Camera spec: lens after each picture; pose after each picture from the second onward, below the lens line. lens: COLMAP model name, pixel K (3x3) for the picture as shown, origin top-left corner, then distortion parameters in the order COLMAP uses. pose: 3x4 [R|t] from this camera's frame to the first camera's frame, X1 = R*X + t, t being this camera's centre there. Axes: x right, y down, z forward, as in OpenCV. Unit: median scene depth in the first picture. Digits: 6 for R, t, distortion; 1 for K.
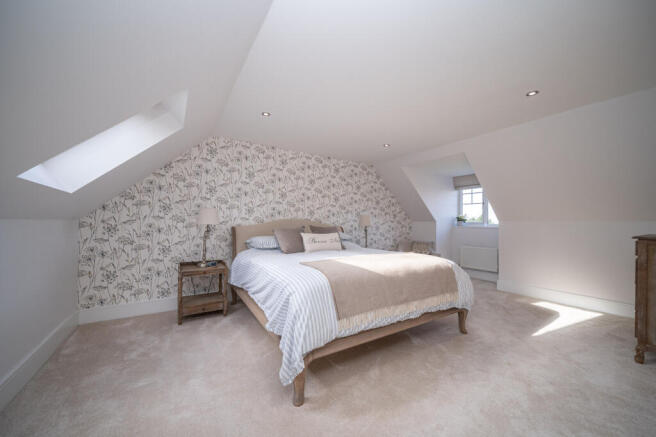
lens RADIAL K [[244.7, 0, 327.4], [0, 244.7, 218.4], [0, 0, 1]] dist [-0.000593, 0.000037]
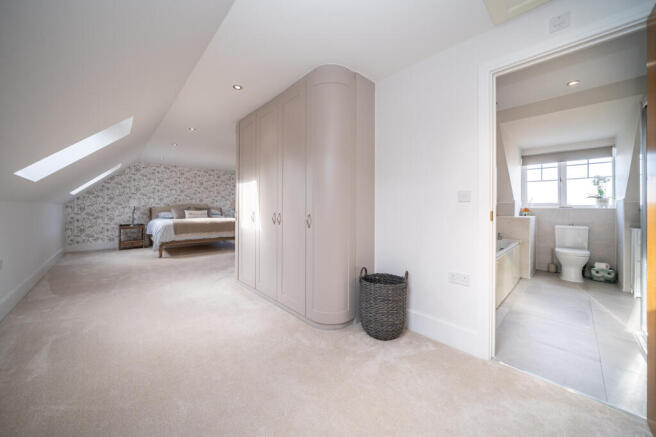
lens RADIAL K [[226.8, 0, 333.8], [0, 226.8, 206.3], [0, 0, 1]] dist [-0.011927, 0.000033]
pose [[0.979304, -0.007717, 0.202247, 0.794843], [0.005274, 0.999907, 0.012613, 0.009356], [-0.202325, -0.011285, 0.979253, -1.230505]]
